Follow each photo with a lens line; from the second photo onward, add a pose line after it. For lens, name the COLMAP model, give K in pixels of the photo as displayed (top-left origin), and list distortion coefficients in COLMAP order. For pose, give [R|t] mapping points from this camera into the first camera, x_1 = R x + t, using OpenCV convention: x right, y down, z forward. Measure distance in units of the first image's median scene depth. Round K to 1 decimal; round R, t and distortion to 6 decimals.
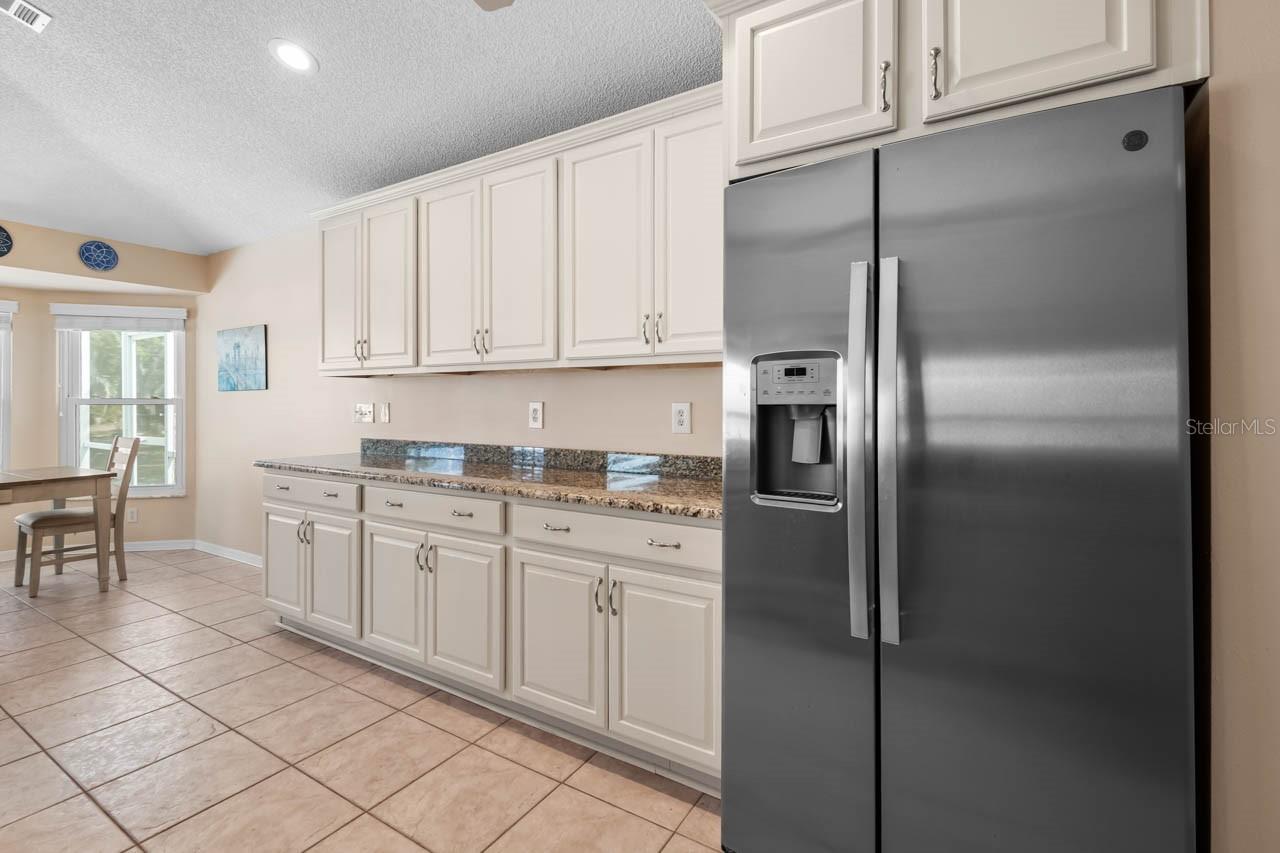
lens RADIAL K [[577.9, 0, 632.8], [0, 577.9, 408.7], [0, 0, 1]] dist [0.001888, -0.002127]
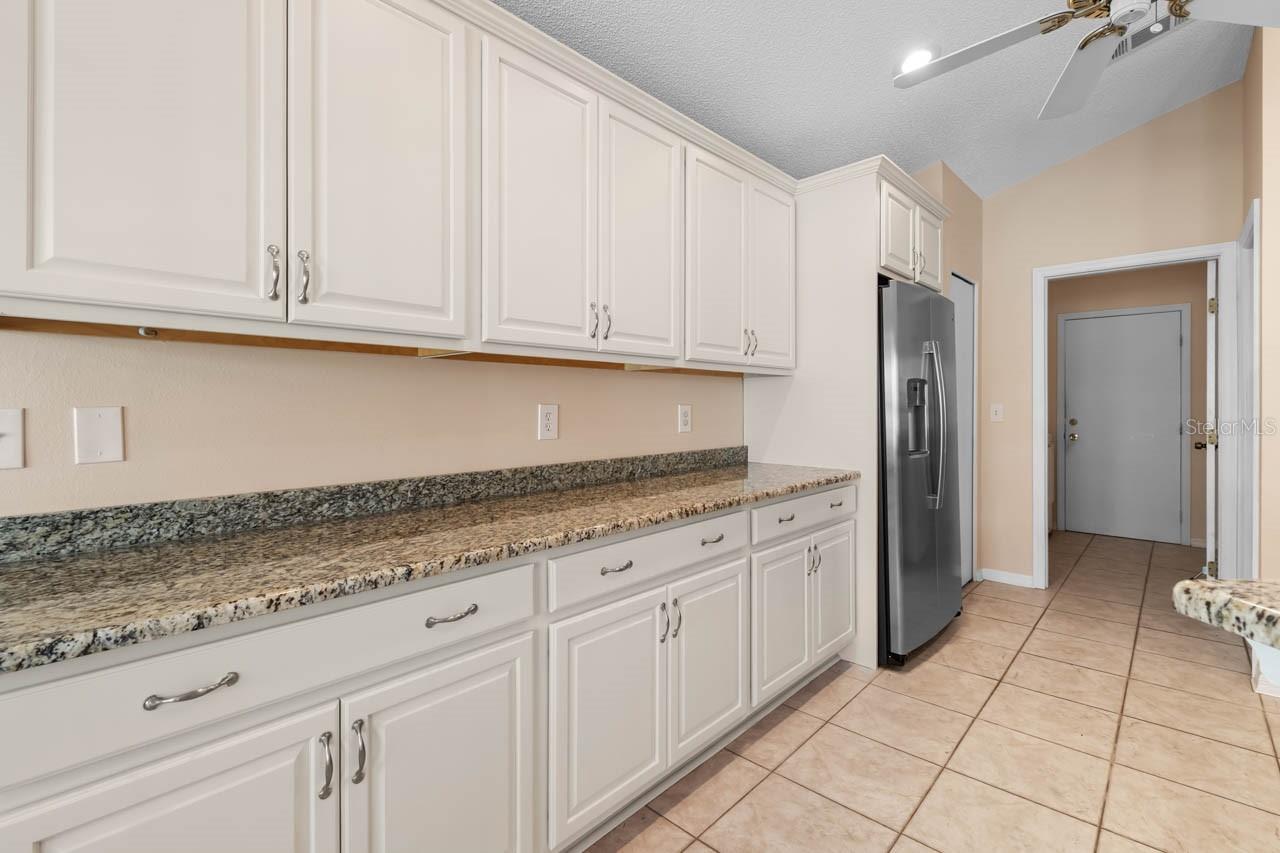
lens RADIAL K [[577.9, 0, 634.5], [0, 577.9, 414.1], [0, 0, 1]] dist [0.001888, -0.002127]
pose [[0.195974, -0.014270, 0.980505, -1.051482], [0.012996, 0.999844, 0.011953, -0.008051], [-0.980523, 0.010401, 0.196129, 0.884436]]
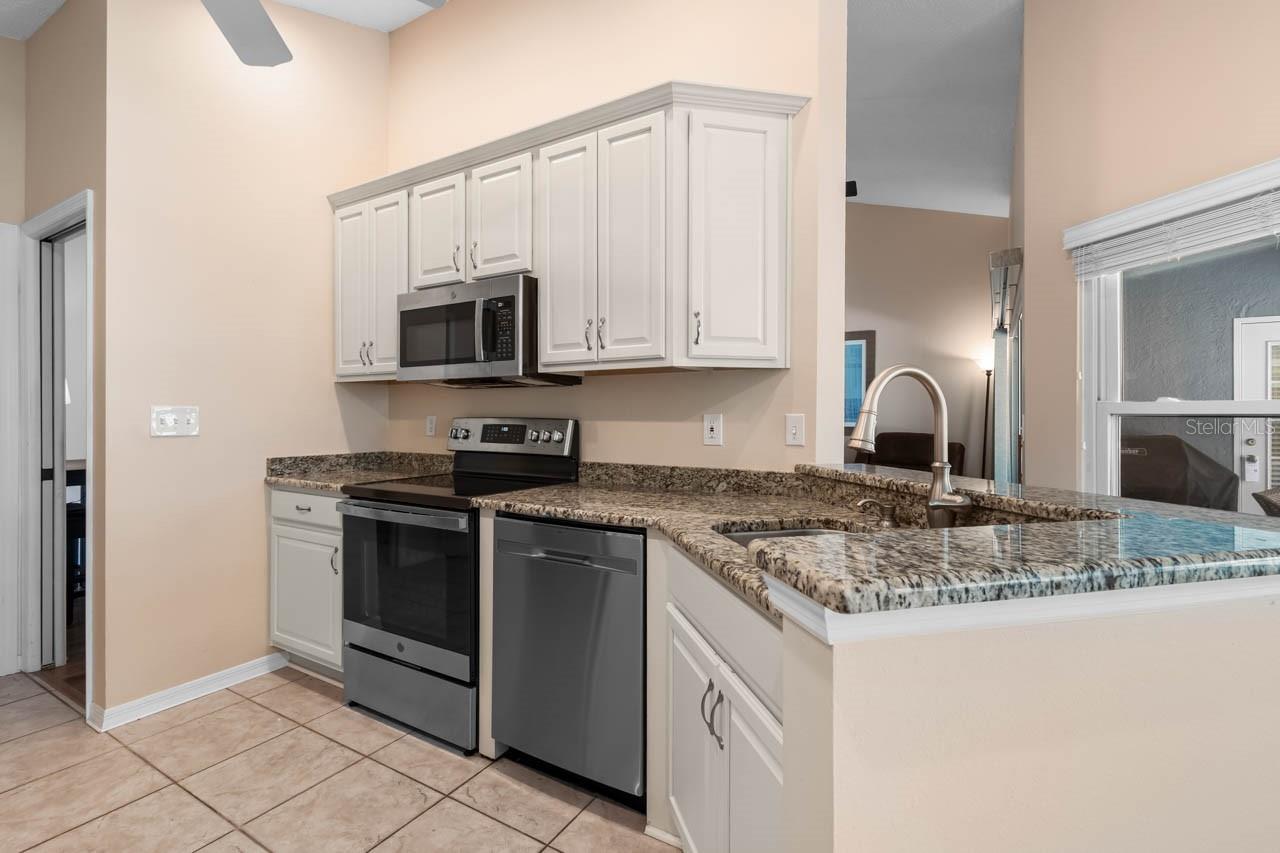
lens RADIAL K [[577.9, 0, 642.8], [0, 577.9, 414.5], [0, 0, 1]] dist [0.001888, -0.002127]
pose [[-0.999619, 0.001100, -0.027595, -0.702604], [0.000828, 0.999951, 0.009869, -0.010404], [0.027605, 0.009842, -0.999570, 0.958612]]
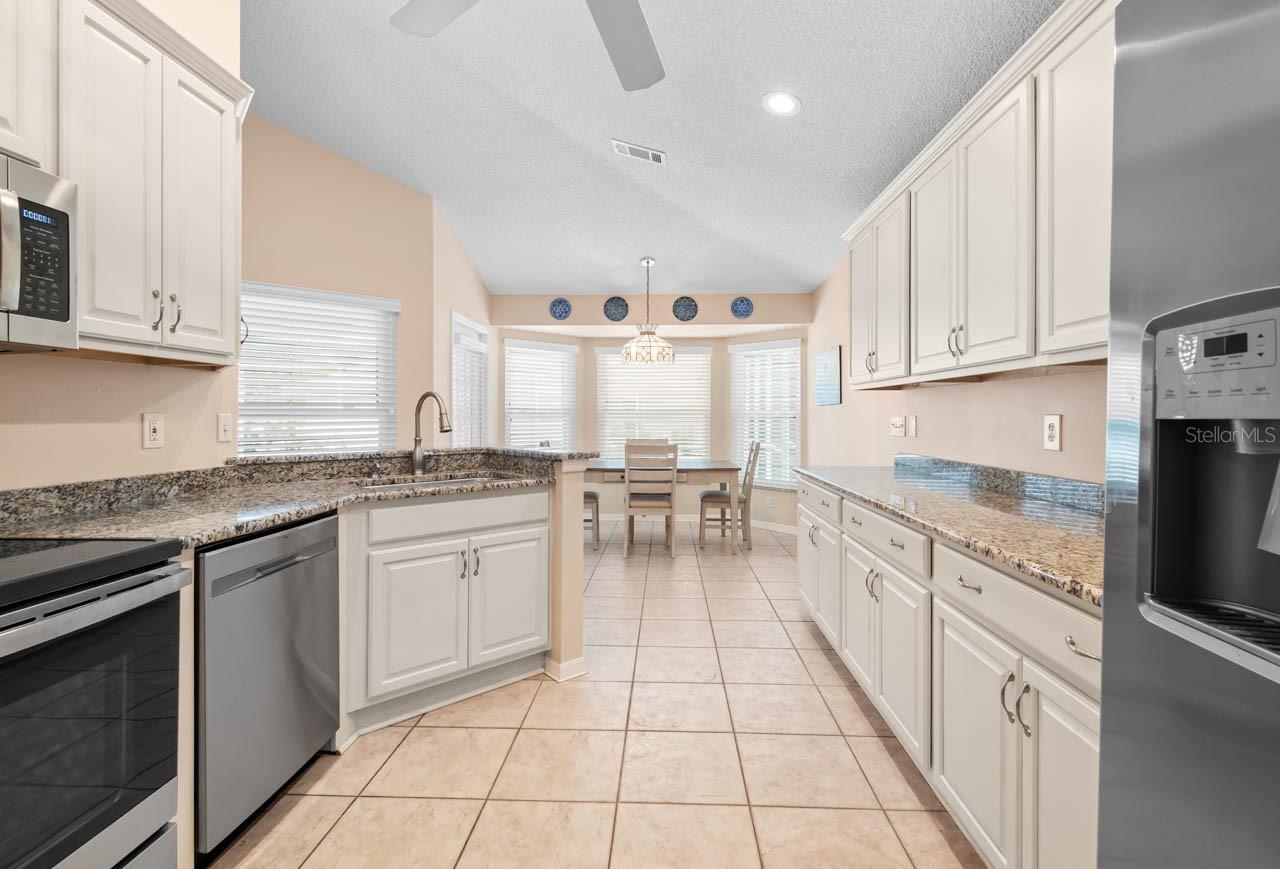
lens RADIAL K [[576.2, 0, 643.4], [0, 576.2, 419.4], [0, 0, 1]] dist [-0.005821, -0.000401]
pose [[0.501288, 0.006634, -0.865255, 0.241869], [-0.010109, 0.999947, 0.001810, -0.001923], [0.865221, 0.007839, 0.501329, 0.219078]]
